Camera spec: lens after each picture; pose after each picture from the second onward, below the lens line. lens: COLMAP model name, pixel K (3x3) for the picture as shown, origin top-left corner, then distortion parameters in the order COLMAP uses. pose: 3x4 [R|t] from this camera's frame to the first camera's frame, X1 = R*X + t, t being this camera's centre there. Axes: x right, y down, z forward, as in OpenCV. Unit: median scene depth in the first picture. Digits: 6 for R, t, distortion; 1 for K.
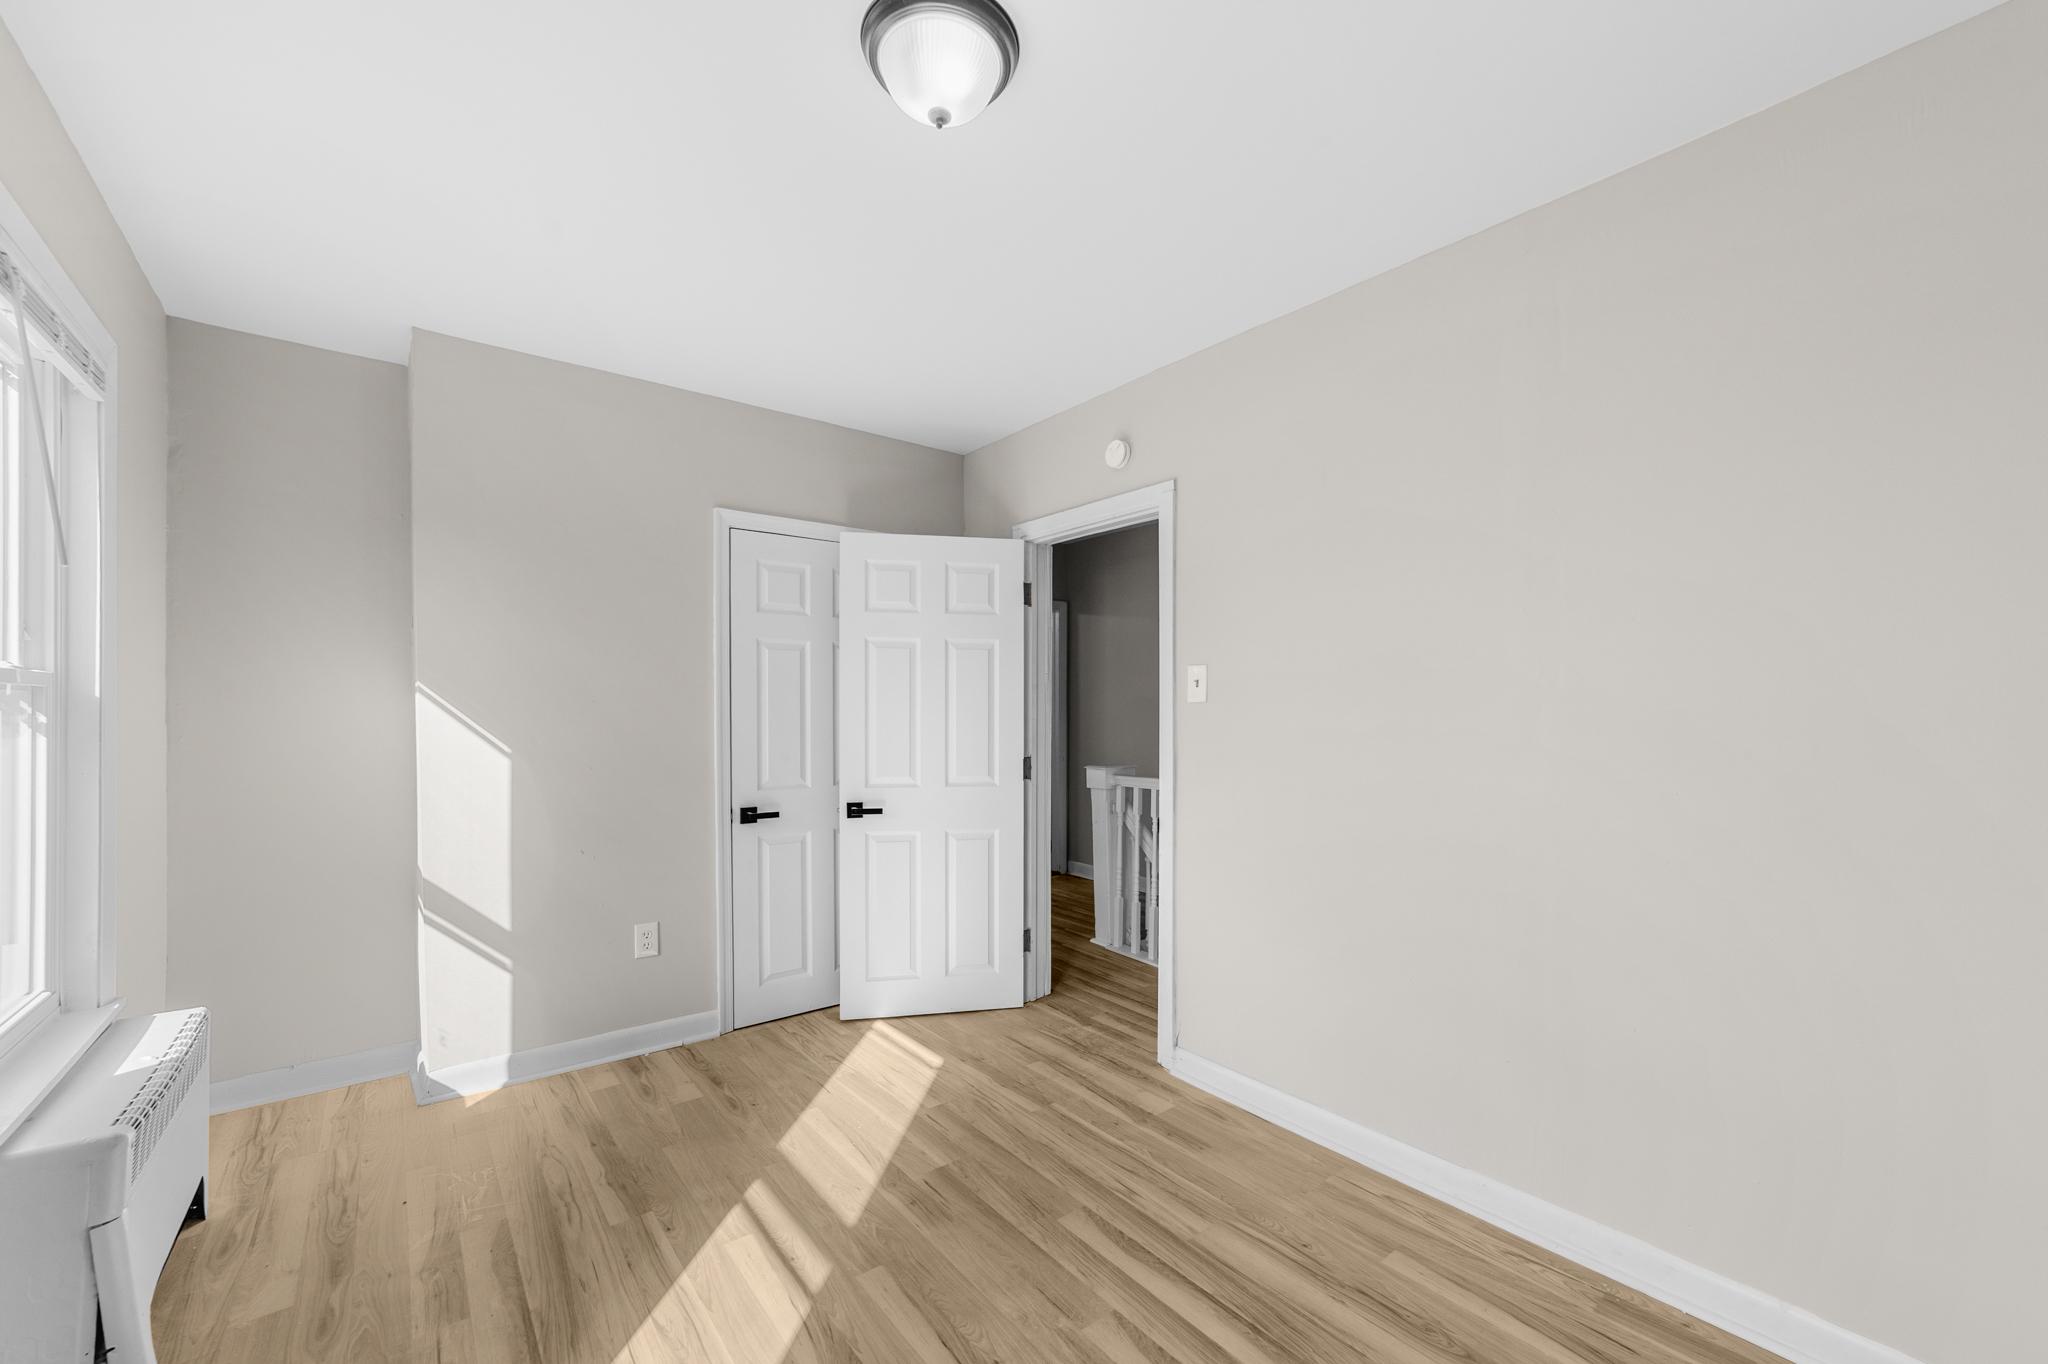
lens RADIAL K [[799.6, 0, 1024.5], [0, 799.6, 710.1], [0, 0, 1]] dist [-0.015801, 0.007257]
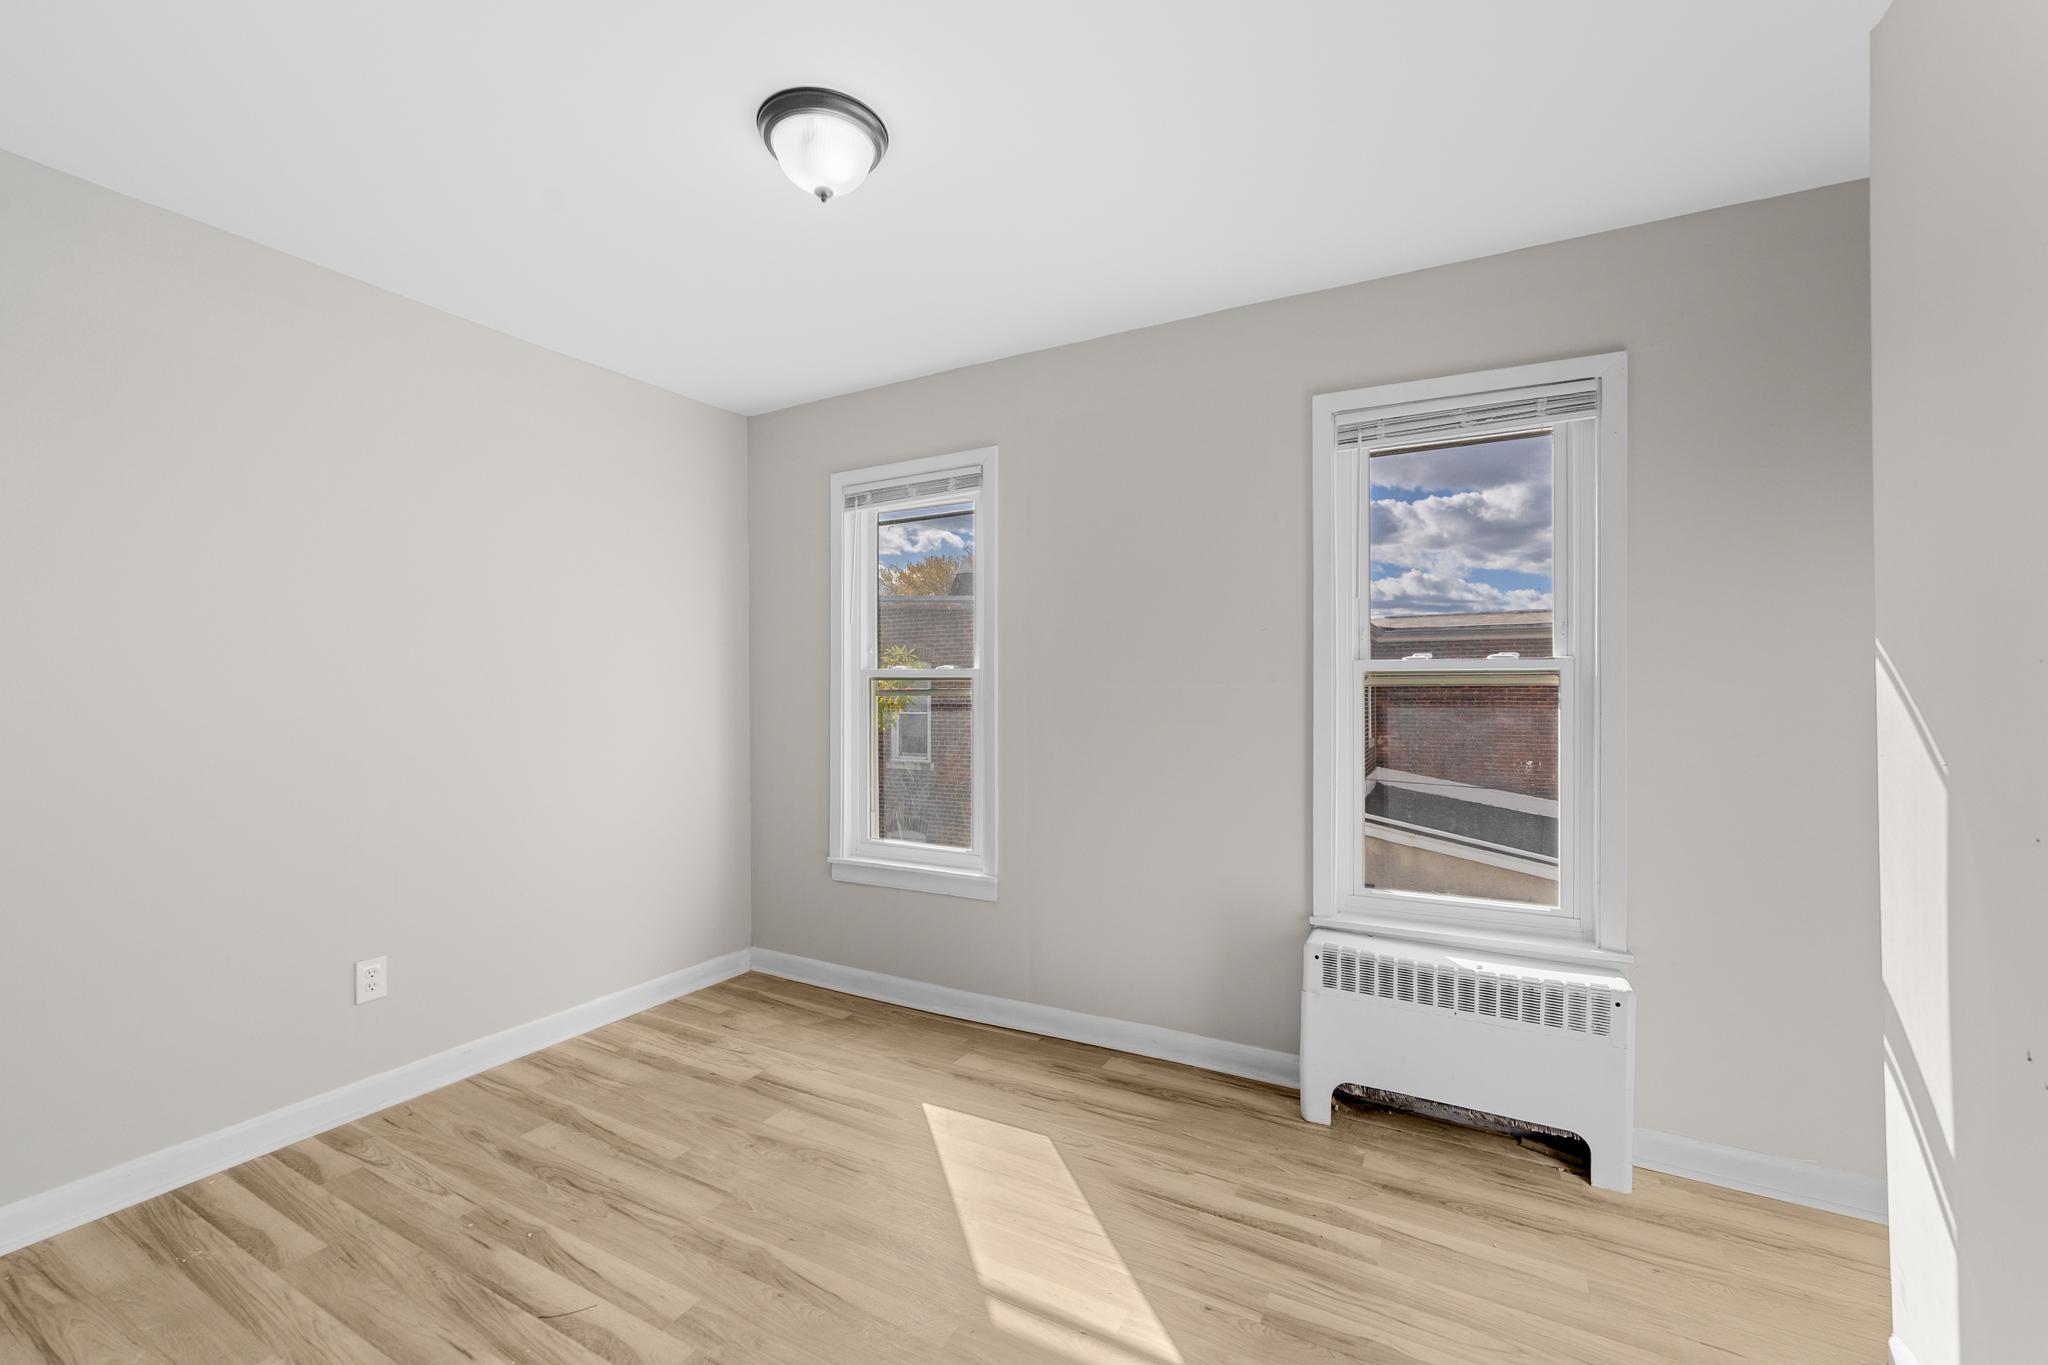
lens RADIAL K [[799.6, 0, 1024.5], [0, 799.6, 710.6], [0, 0, 1]] dist [-0.015801, 0.007257]
pose [[-0.927779, 0.012942, -0.372905, 0.044838], [0.012833, 0.999914, 0.002776, 0.008888], [0.372908, -0.002209, -0.927865, 1.828890]]
